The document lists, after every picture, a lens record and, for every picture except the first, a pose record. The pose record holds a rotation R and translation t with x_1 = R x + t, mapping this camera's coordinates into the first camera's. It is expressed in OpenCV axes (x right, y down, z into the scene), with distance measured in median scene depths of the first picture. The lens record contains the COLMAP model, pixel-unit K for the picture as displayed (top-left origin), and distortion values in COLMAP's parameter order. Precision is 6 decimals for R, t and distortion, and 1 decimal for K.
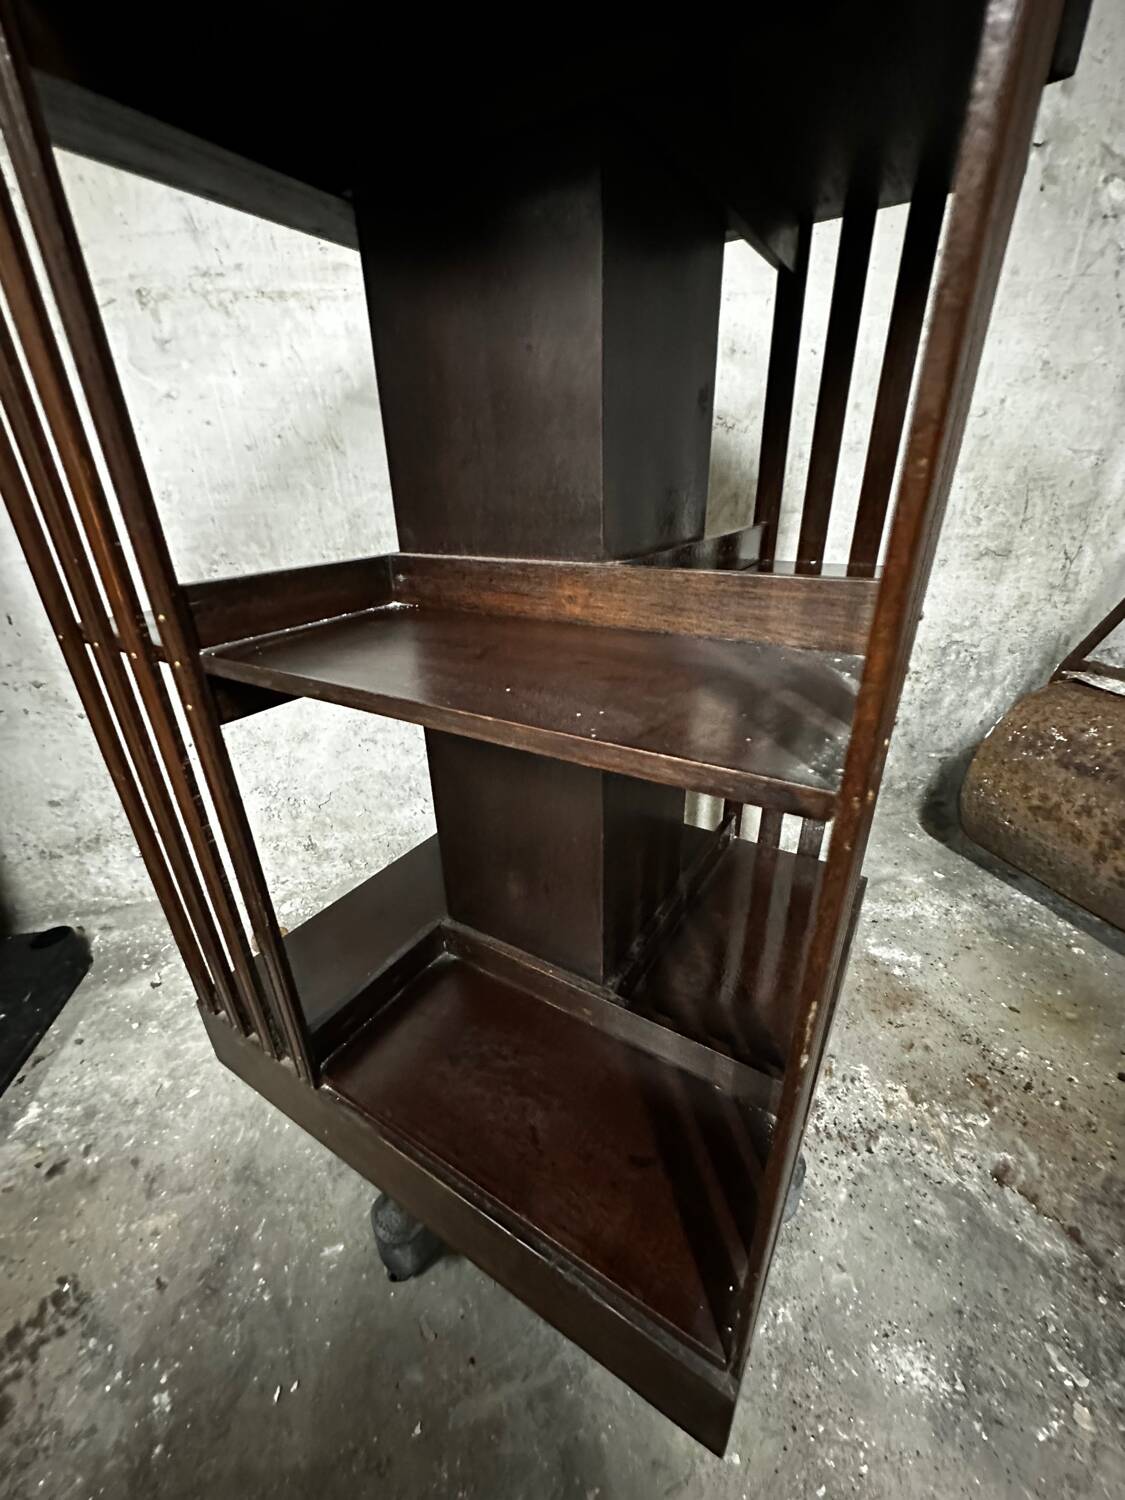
lens RADIAL K [[597.6, 0, 565.0], [0, 597.6, 747.1], [0, 0, 1]] dist [-0.003632, 0.000738]
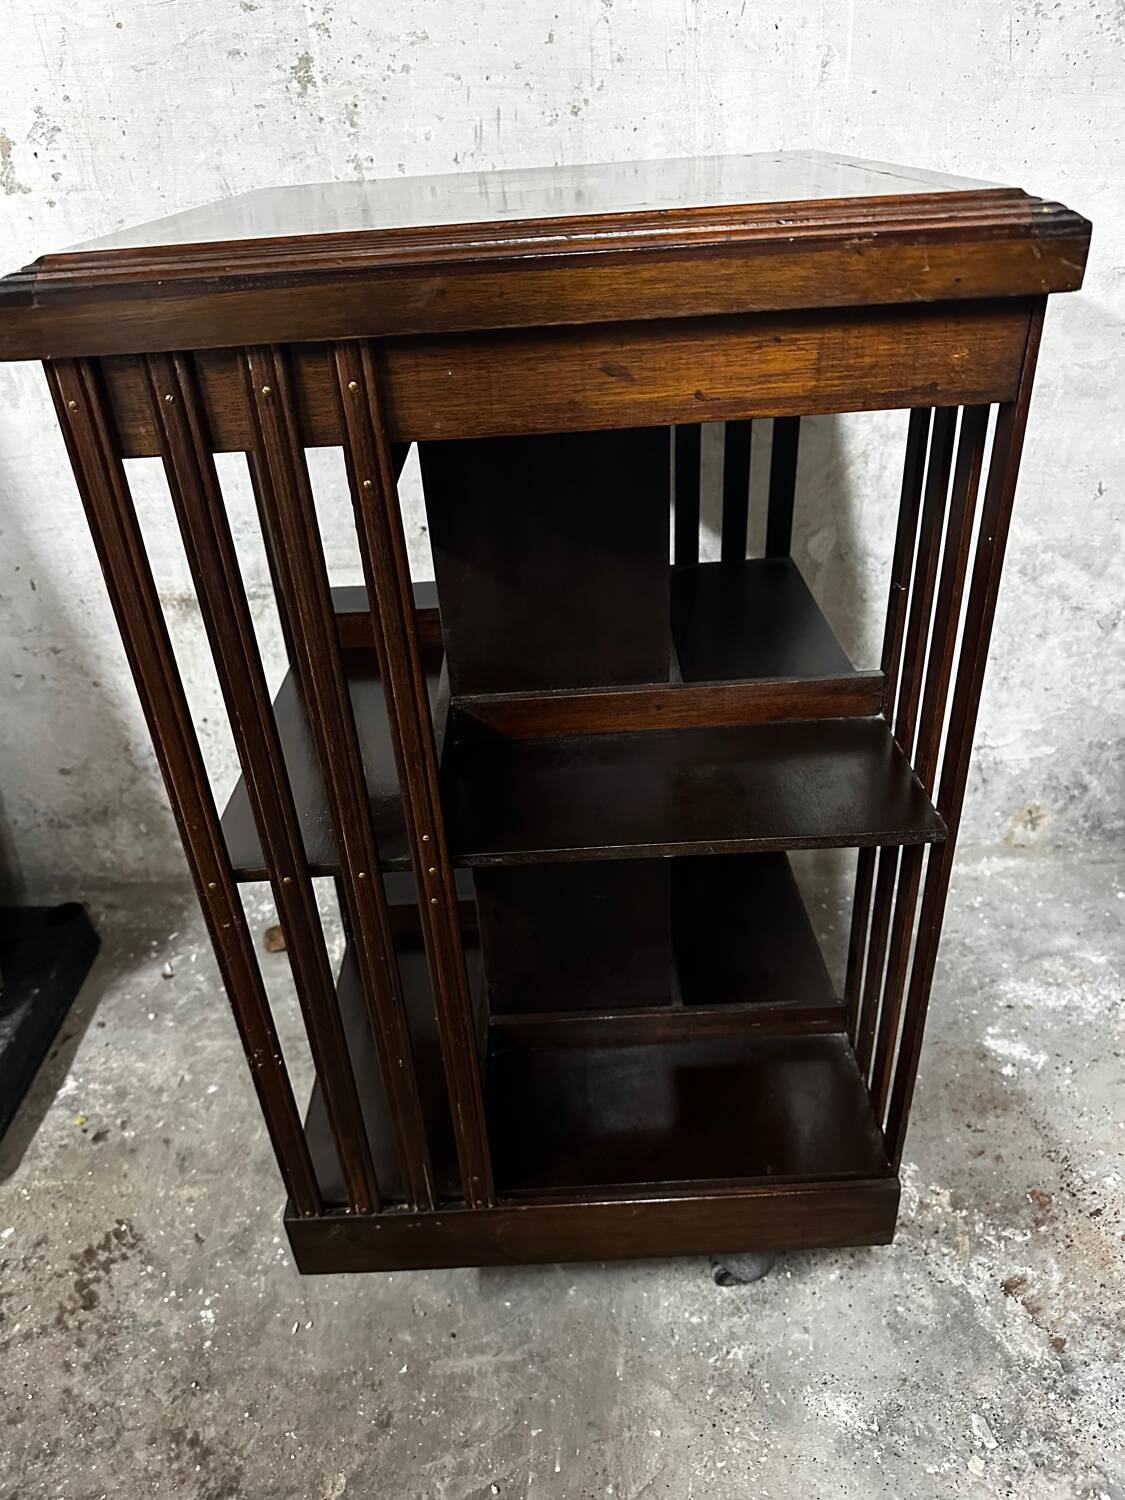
lens RADIAL K [[1075.5, 0, 557.0], [0, 1075.5, 752.3], [0, 0, 1]] dist [-0.014941, -0.000783]
pose [[0.980260, 0.082703, -0.179587, 0.233671], [-0.057010, 0.987965, 0.143787, -0.288636], [0.189317, -0.130710, 0.973177, -0.608446]]
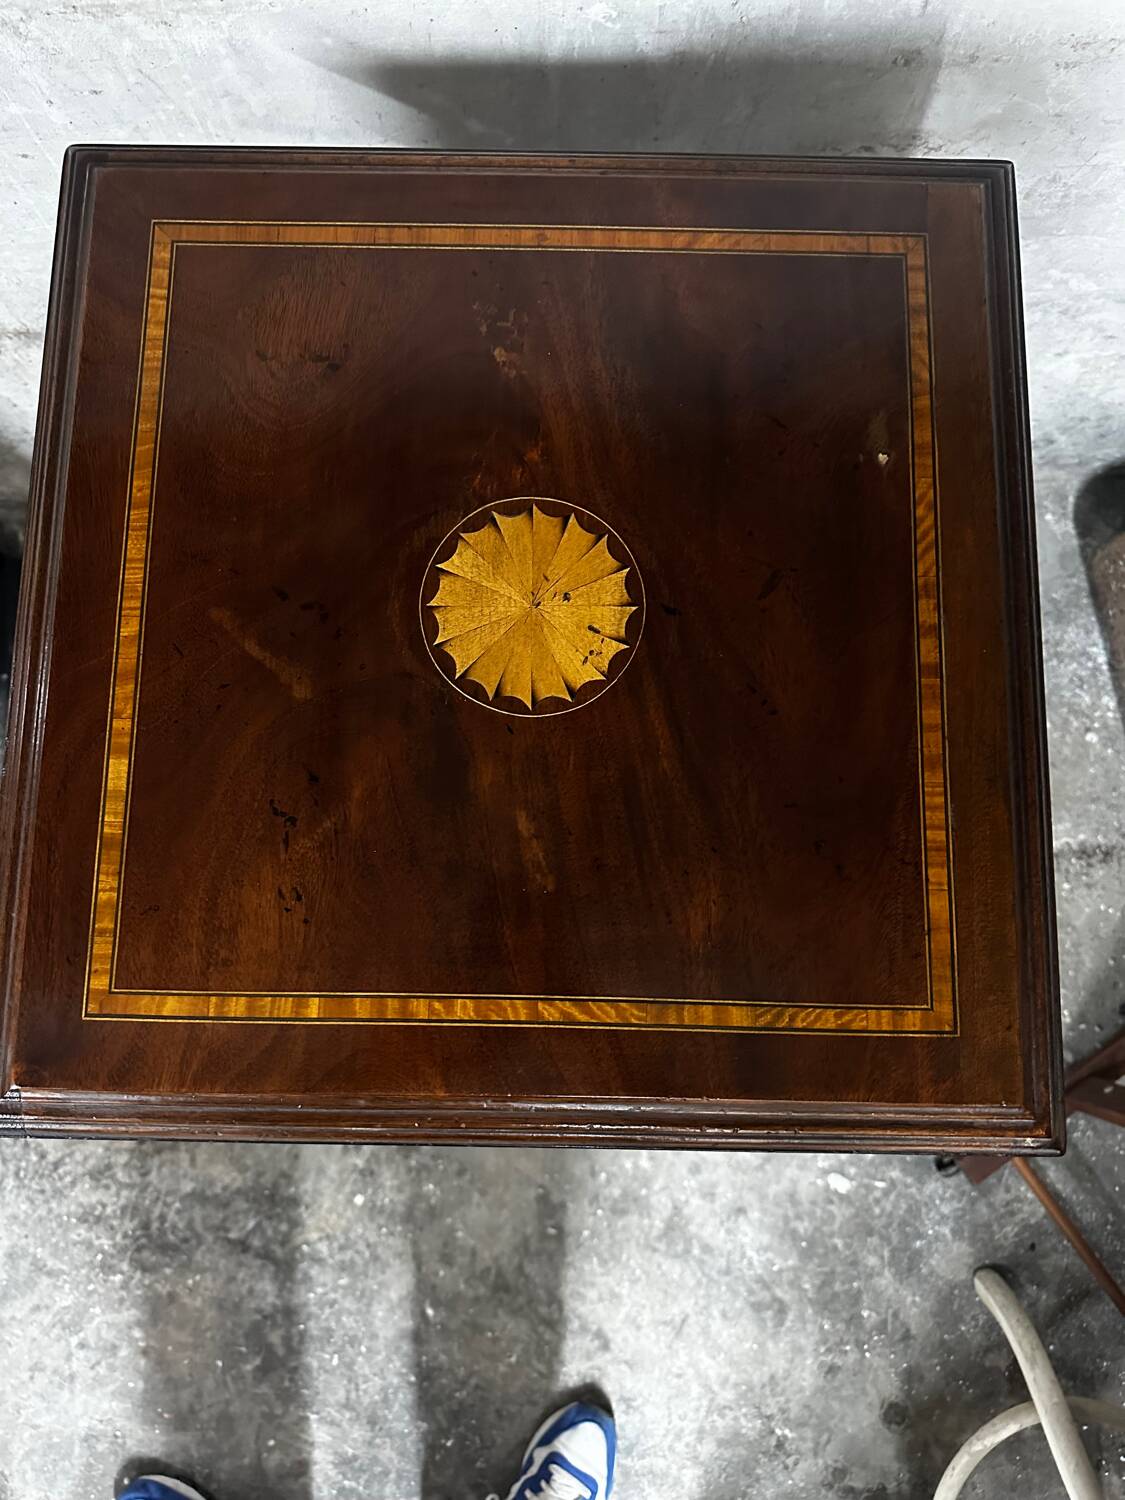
lens RADIAL K [[1075.5, 0, 554.5], [0, 1075.5, 751.3], [0, 0, 1]] dist [-0.014941, -0.000783]
pose [[0.989944, 0.140192, 0.018886, -0.006926], [-0.091101, 0.529691, 0.843284, -1.302815], [0.108218, -0.836524, 0.537137, -0.021523]]
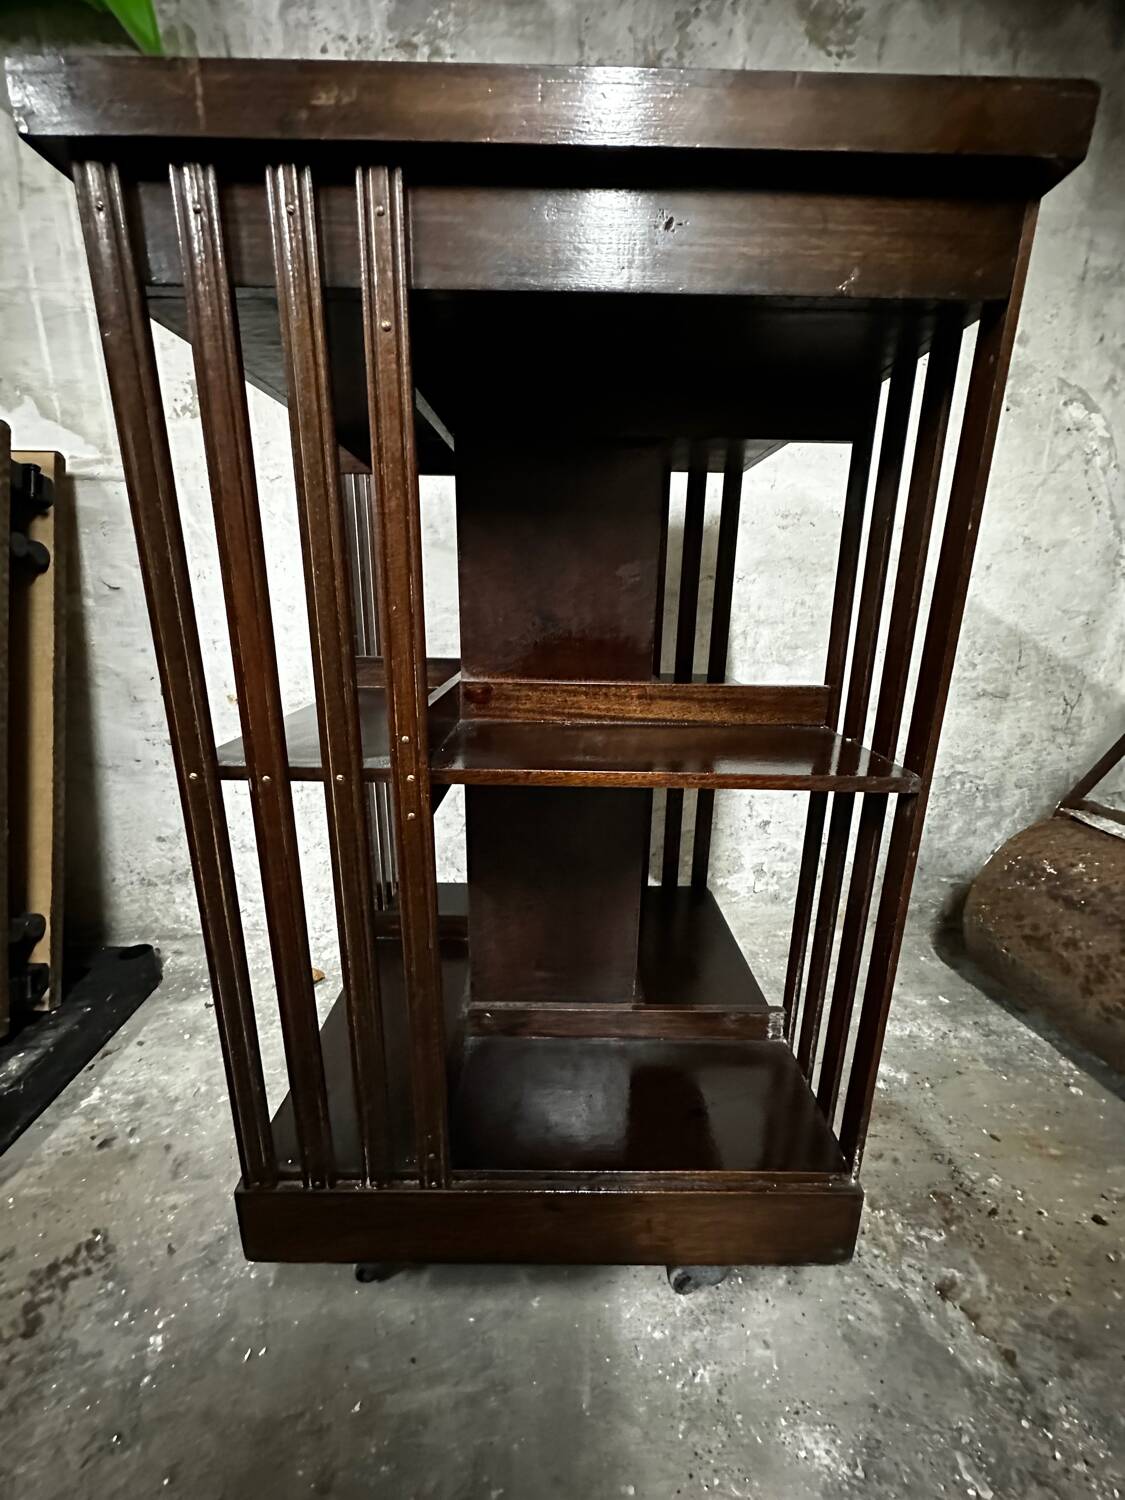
lens RADIAL K [[597.6, 0, 565.0], [0, 597.6, 748.9], [0, 0, 1]] dist [-0.003632, 0.000738]
pose [[0.989920, 0.081487, -0.115841, 0.118899], [-0.099608, 0.982012, -0.160409, 0.036647], [0.100686, 0.170331, 0.980229, -0.196665]]
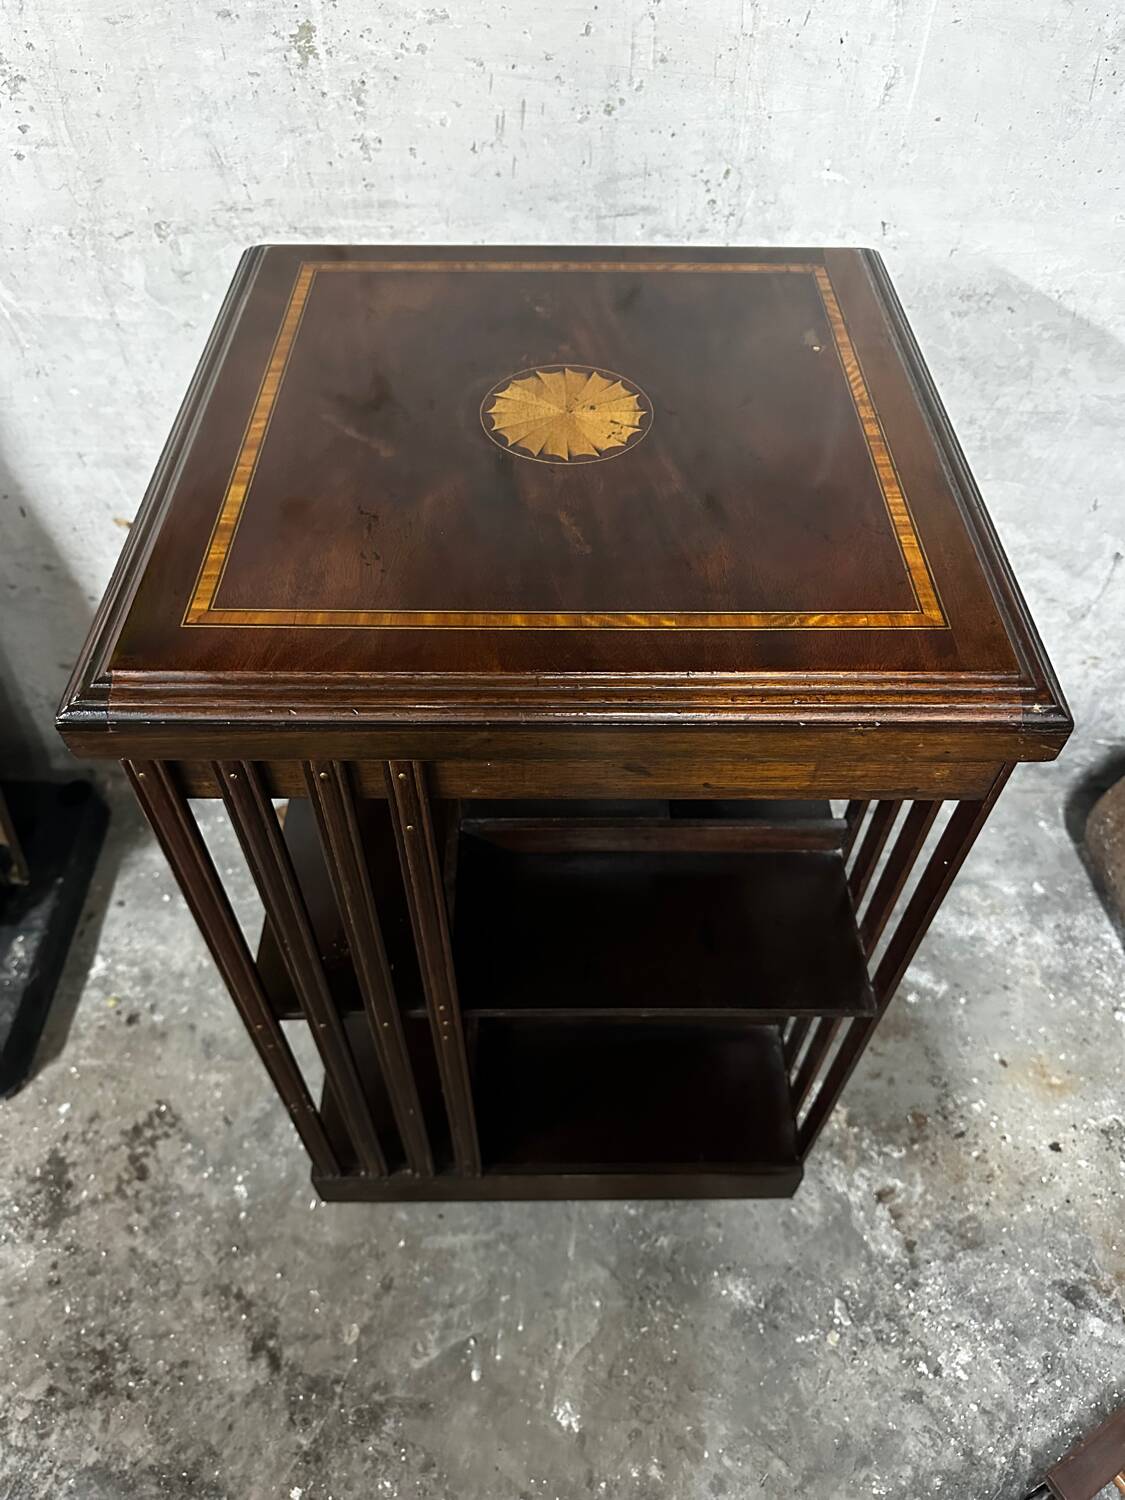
lens RADIAL K [[1075.5, 0, 562.7], [0, 1075.5, 753.1], [0, 0, 1]] dist [-0.014941, -0.000783]
pose [[0.978479, 0.182510, -0.096272, 0.132198], [-0.121220, 0.885987, 0.447585, -0.860963], [0.166985, -0.426282, 0.889044, -0.580750]]
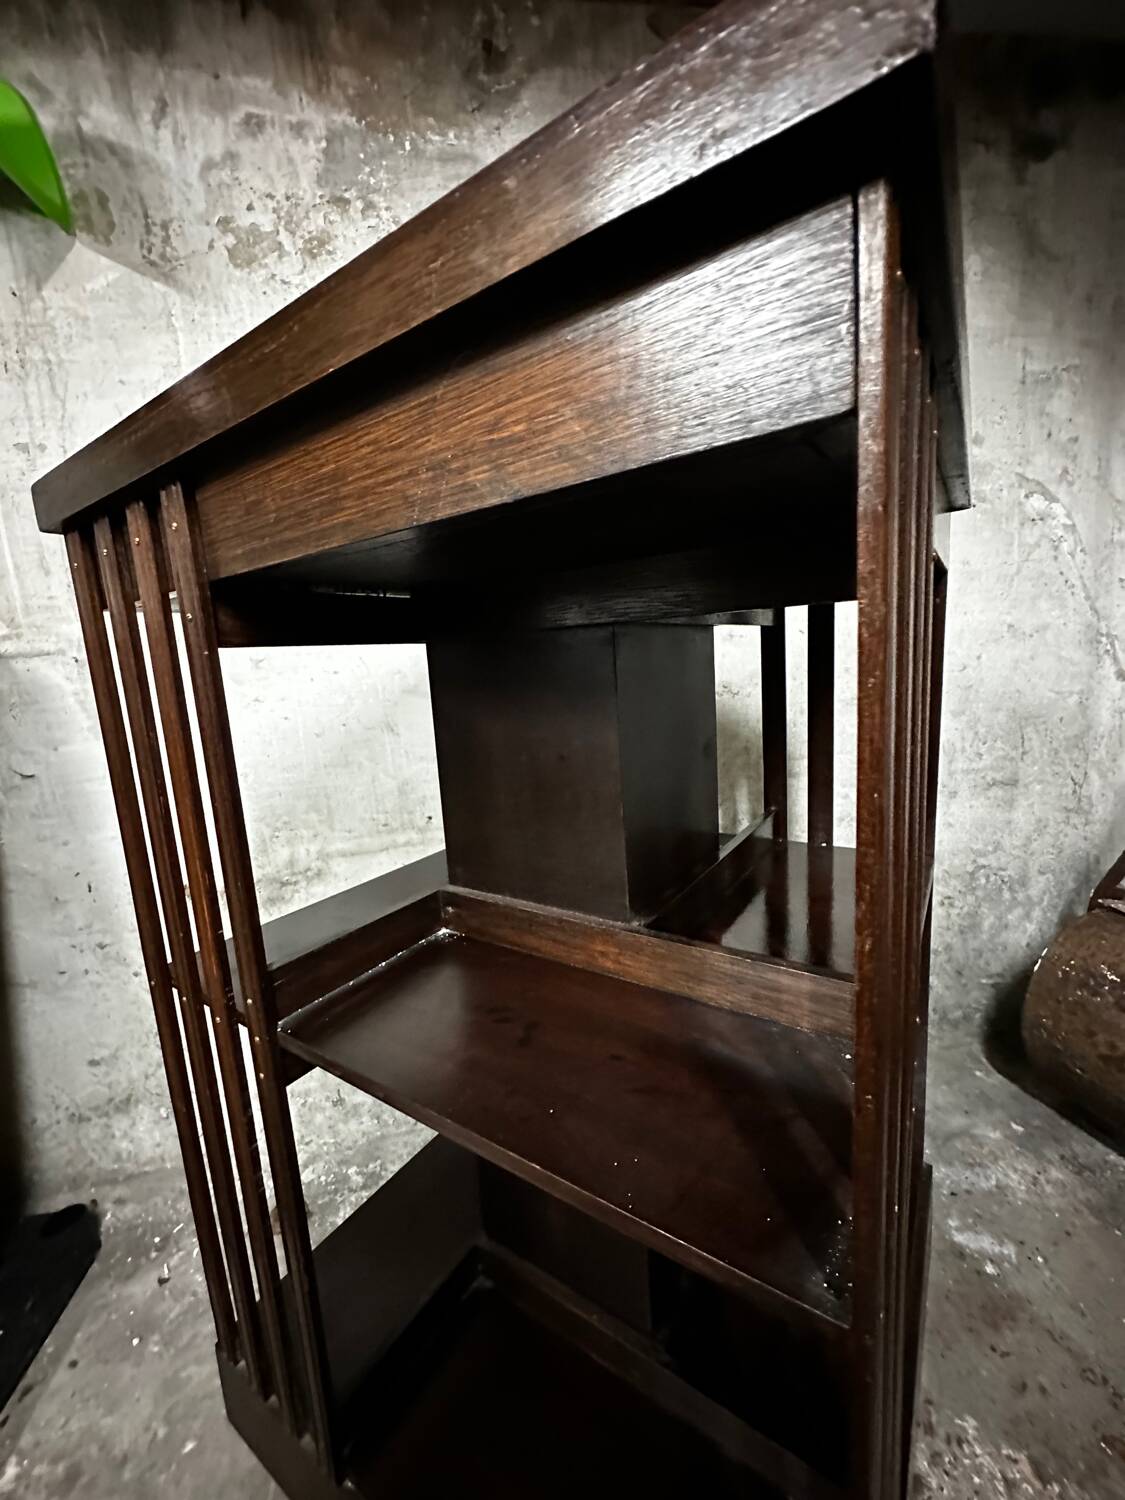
lens RADIAL K [[597.6, 0, 564.7], [0, 597.6, 750.0], [0, 0, 1]] dist [-0.003632, 0.000738]
pose [[0.998416, -0.034533, -0.044407, 0.000848], [0.021206, 0.962210, -0.271481, -0.167583], [0.052104, 0.270110, 0.961419, -0.095620]]
